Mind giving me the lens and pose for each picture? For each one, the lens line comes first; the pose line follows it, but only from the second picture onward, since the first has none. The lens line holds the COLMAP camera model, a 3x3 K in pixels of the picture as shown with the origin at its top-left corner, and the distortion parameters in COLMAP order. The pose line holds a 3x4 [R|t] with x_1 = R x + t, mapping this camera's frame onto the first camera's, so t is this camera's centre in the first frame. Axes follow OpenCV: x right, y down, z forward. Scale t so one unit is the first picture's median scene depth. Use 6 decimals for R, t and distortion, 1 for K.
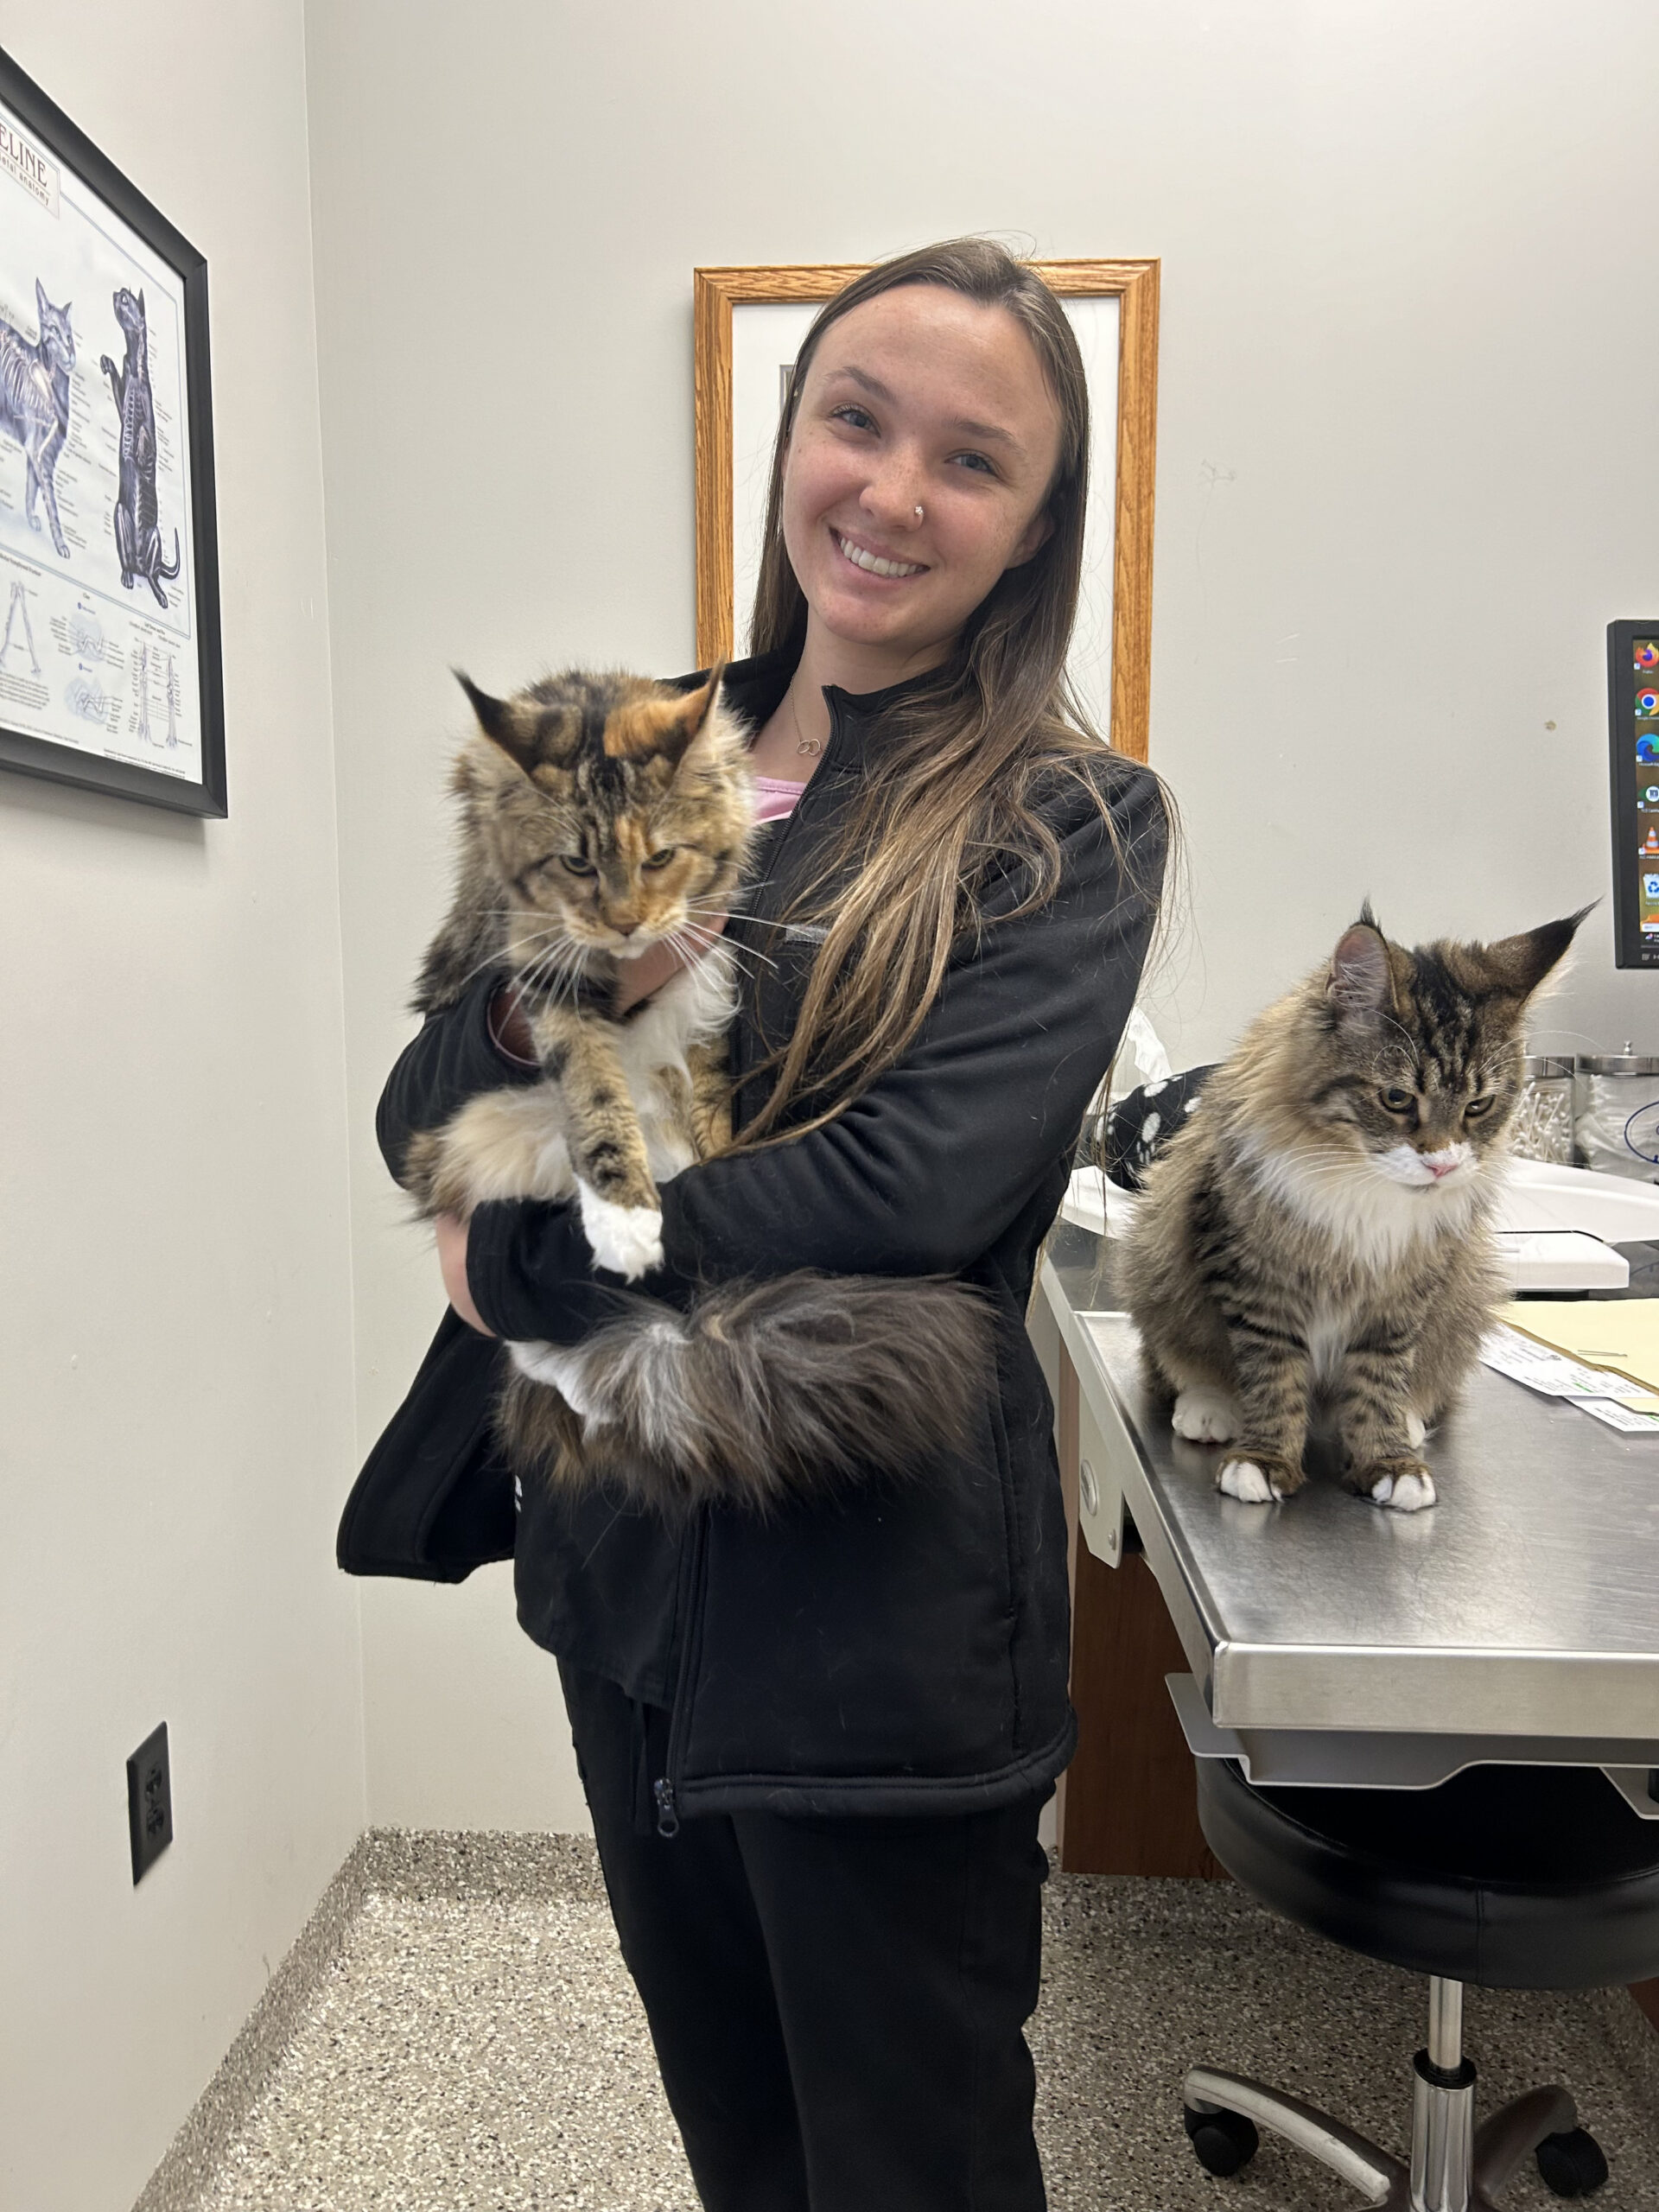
lens RADIAL K [[1660.2, 0, 831.8], [0, 1660.2, 1085.7], [0, 0, 1]] dist [0.031244, -0.044804]
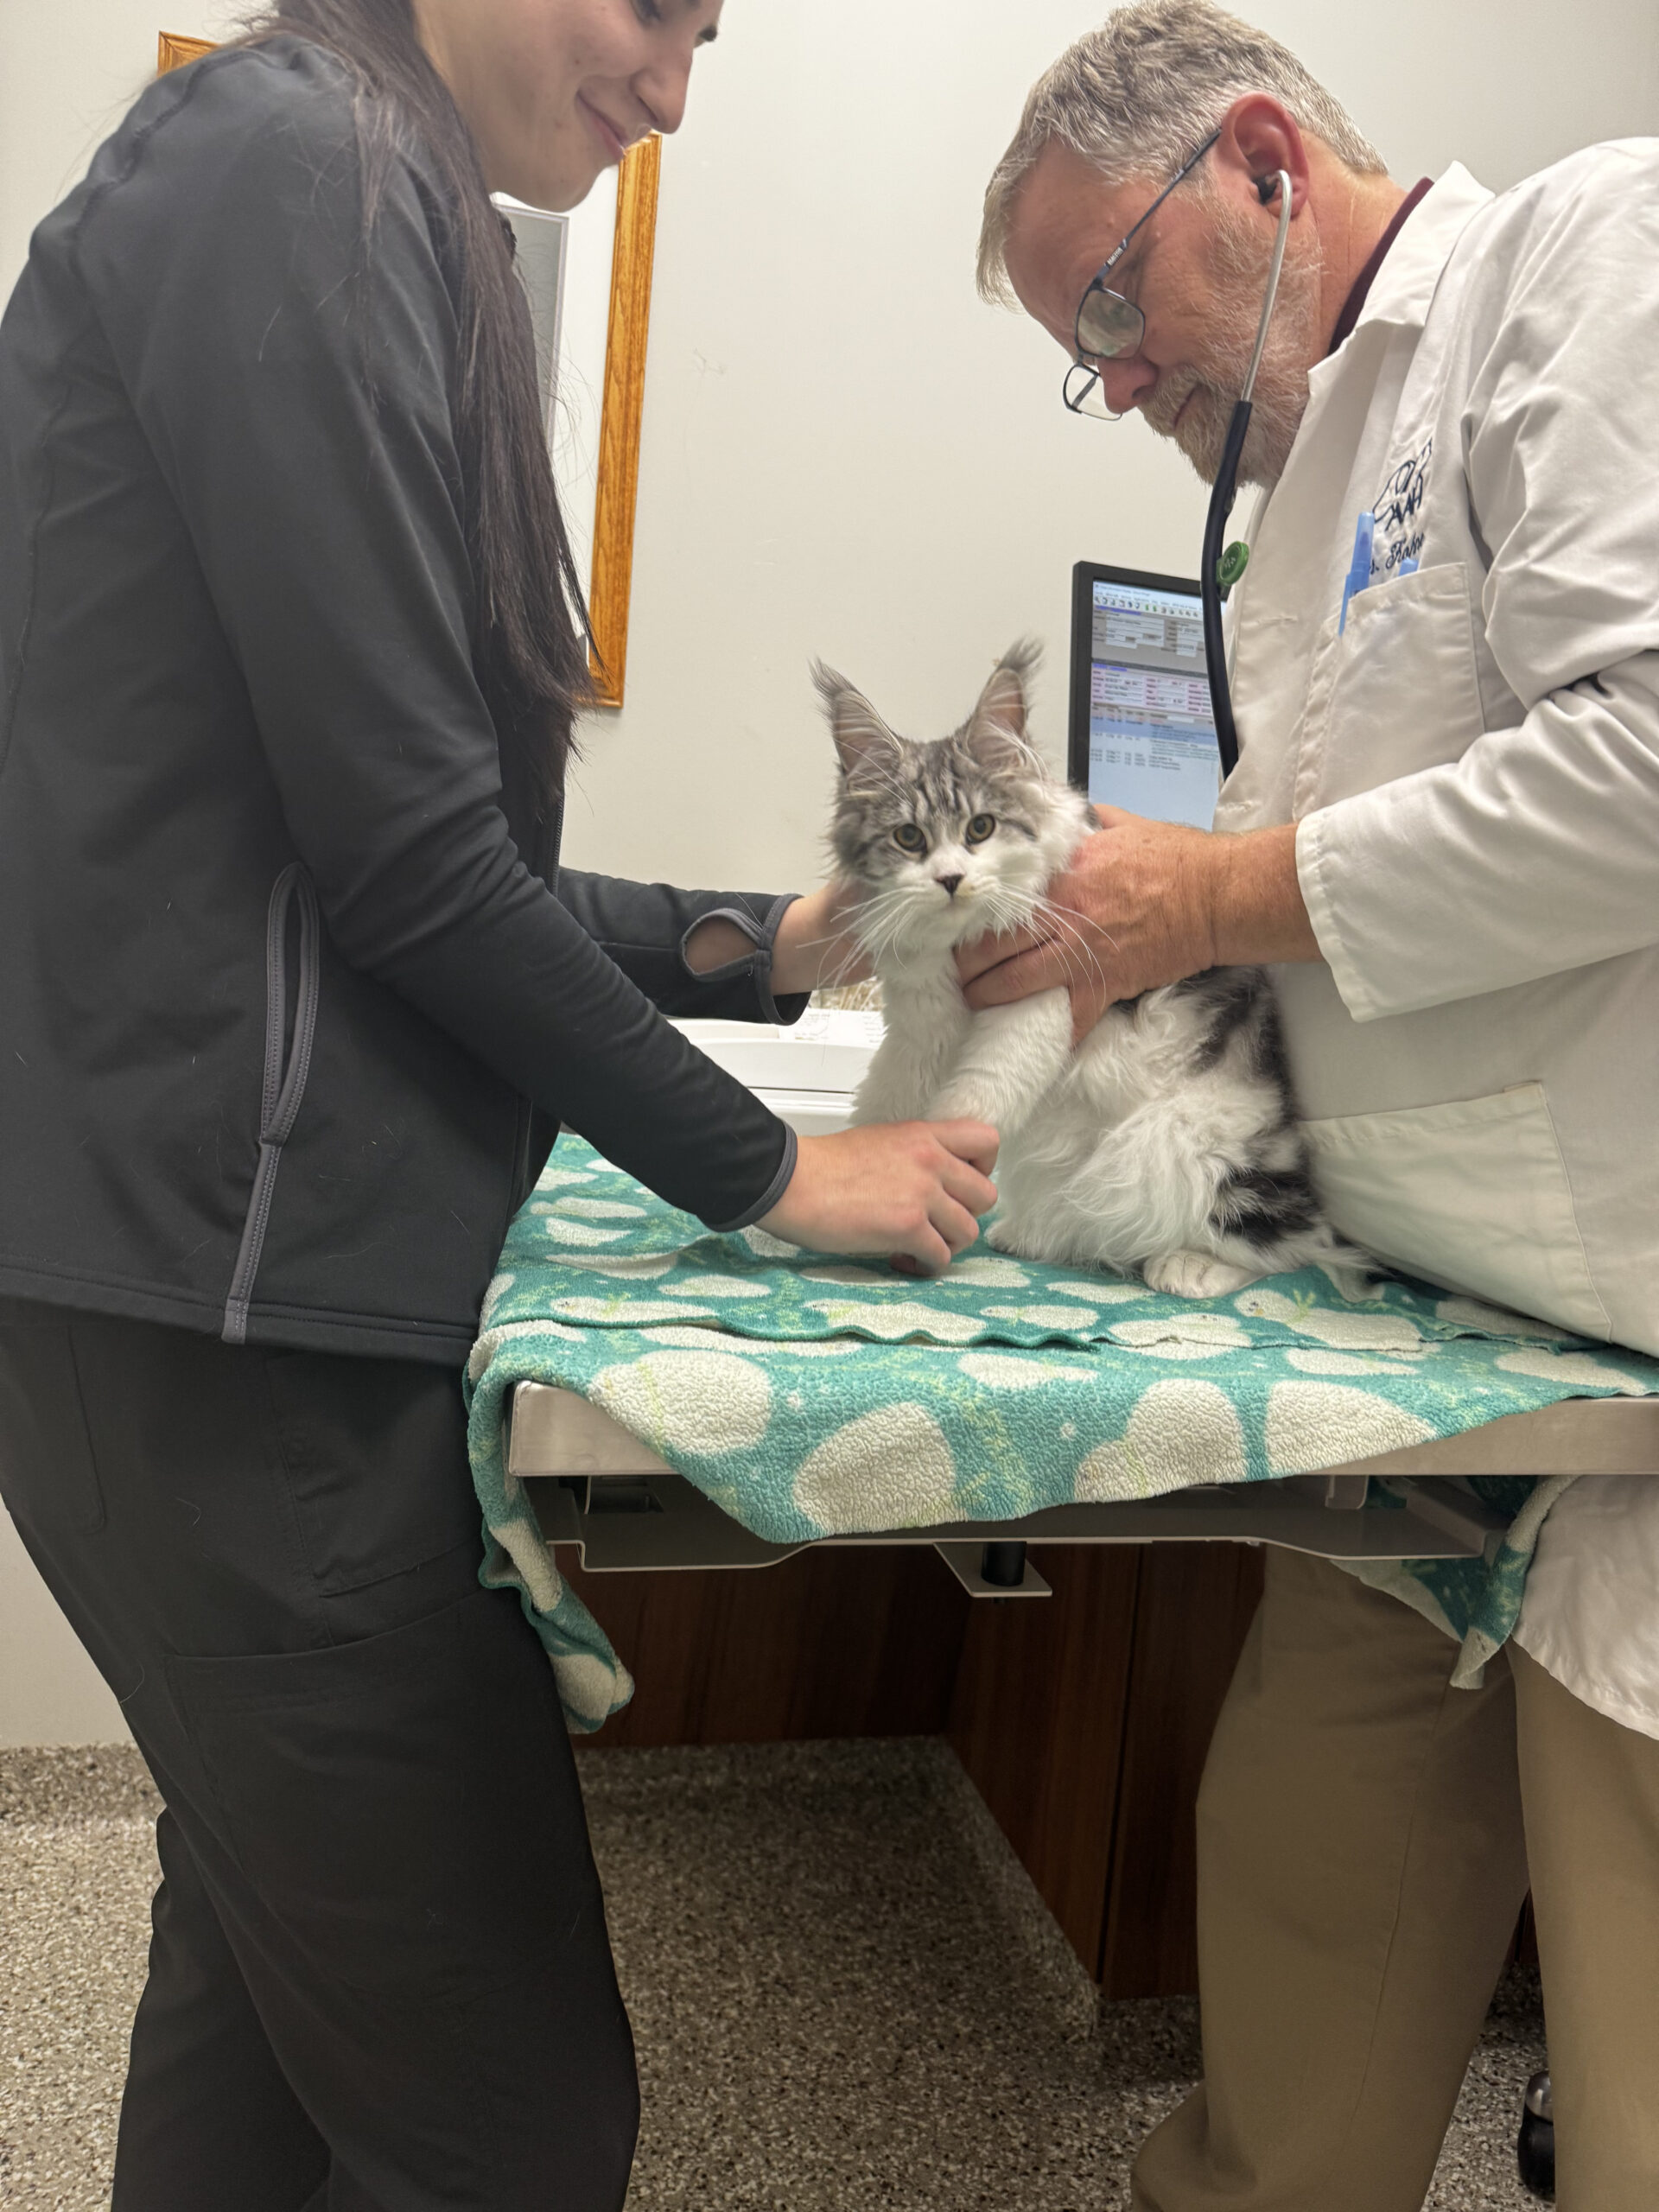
lens RADIAL K [[1550.0, 0, 860.3], [0, 1550.0, 1110.0], [0, 0, 1]] dist [-0.014188, -0.006669]
pose [[0.952610, 0.053154, 0.299514, 0.062428], [-0.058691, 0.998231, 0.009514, 0.071157], [-0.298478, -0.026642, 0.954045, 0.063778]]
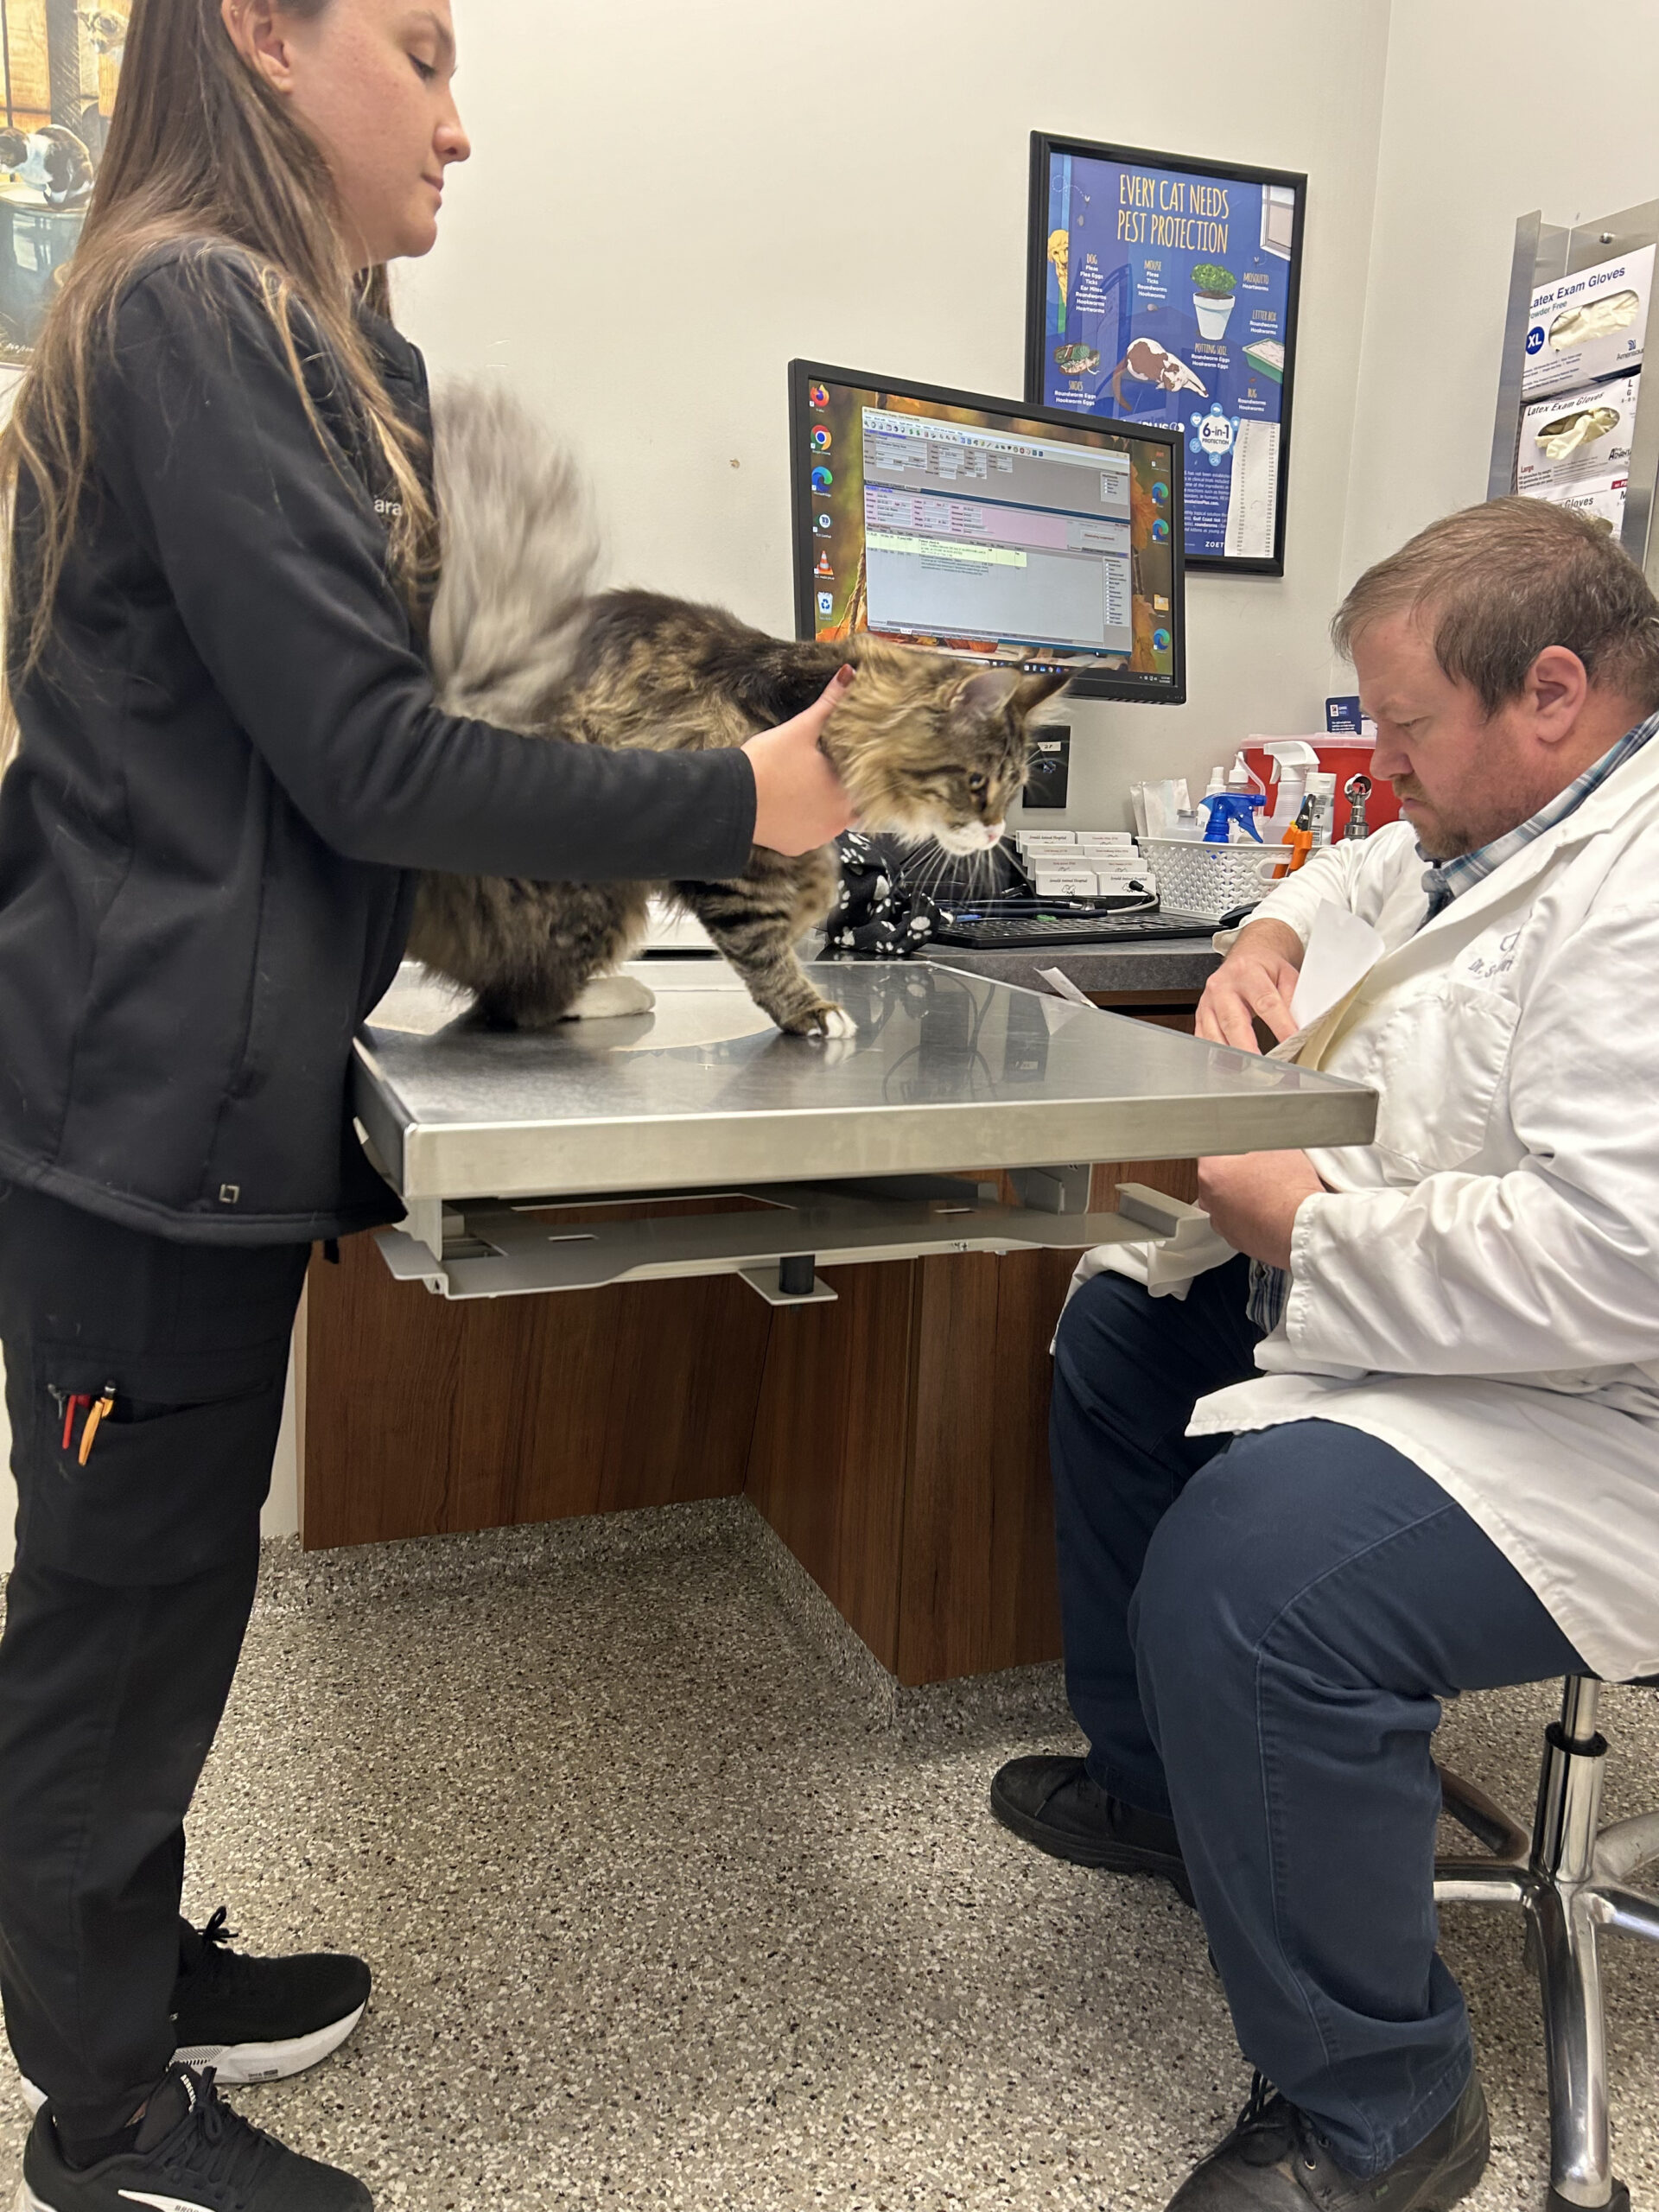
lens RADIAL K [[1660.2, 0, 839.4], [0, 1660.2, 1109.4], [0, 0, 1]] dist [0.031244, -0.044804]
pose [[0.903003, -0.039821, 0.427785, 0.006024], [-0.010532, 0.993345, 0.114698, 0.080169], [-0.429505, -0.108078, 0.896574, -0.055817]]
